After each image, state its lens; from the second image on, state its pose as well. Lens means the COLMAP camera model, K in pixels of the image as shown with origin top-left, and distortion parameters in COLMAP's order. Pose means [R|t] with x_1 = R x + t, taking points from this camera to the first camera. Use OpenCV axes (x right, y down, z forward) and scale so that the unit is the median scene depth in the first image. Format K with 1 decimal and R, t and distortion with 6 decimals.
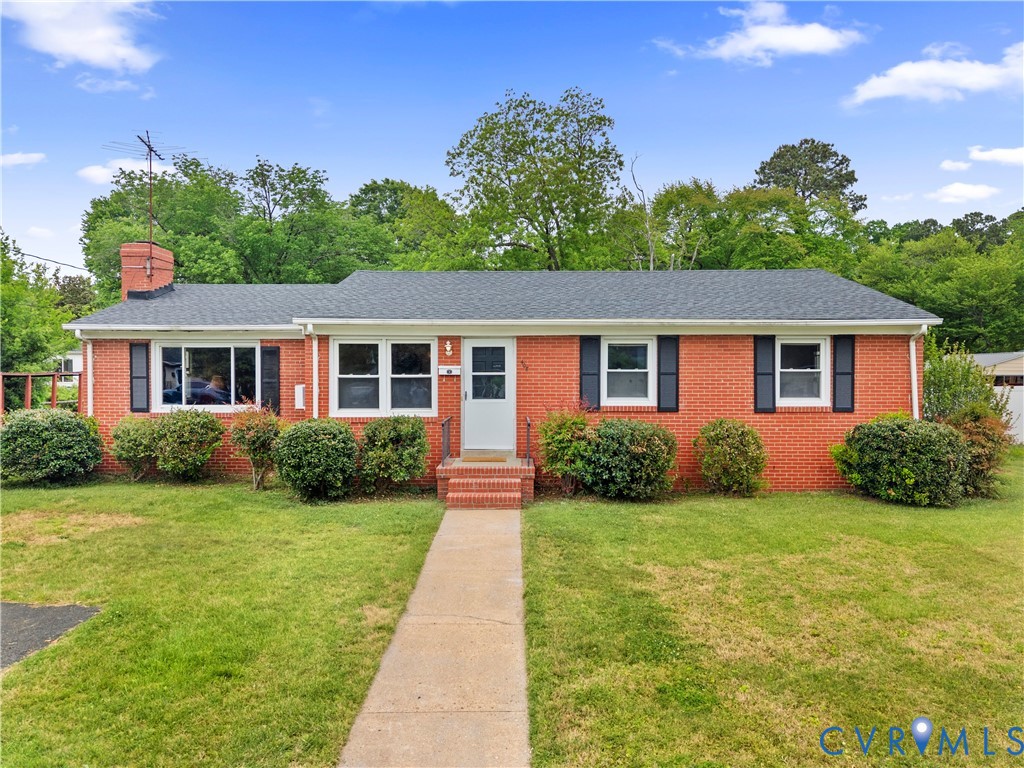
lens RADIAL K [[691.4, 0, 512.9], [0, 691.4, 377.9], [0, 0, 1]] dist [0.028660, -0.007636]
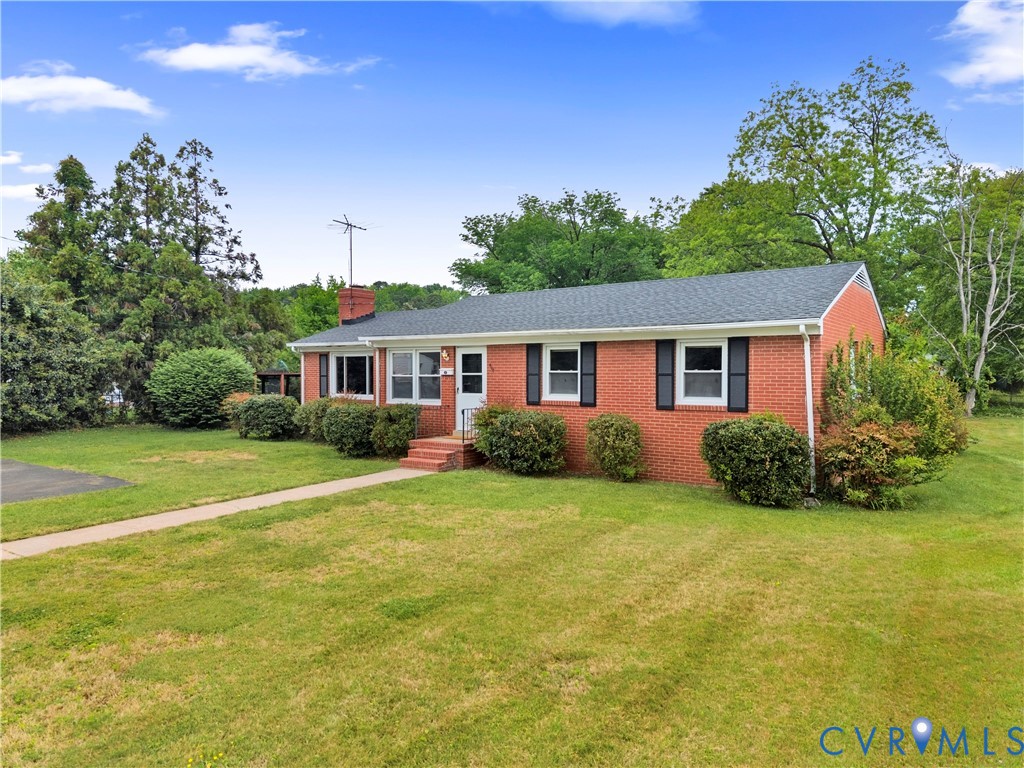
lens RADIAL K [[691.4, 0, 508.8], [0, 691.4, 387.7], [0, 0, 1]] dist [0.028660, -0.007636]
pose [[0.818000, 0.013260, -0.575066, 0.781574], [-0.005534, 0.999869, 0.015183, -0.000261], [0.575192, -0.009237, 0.817966, -0.044560]]
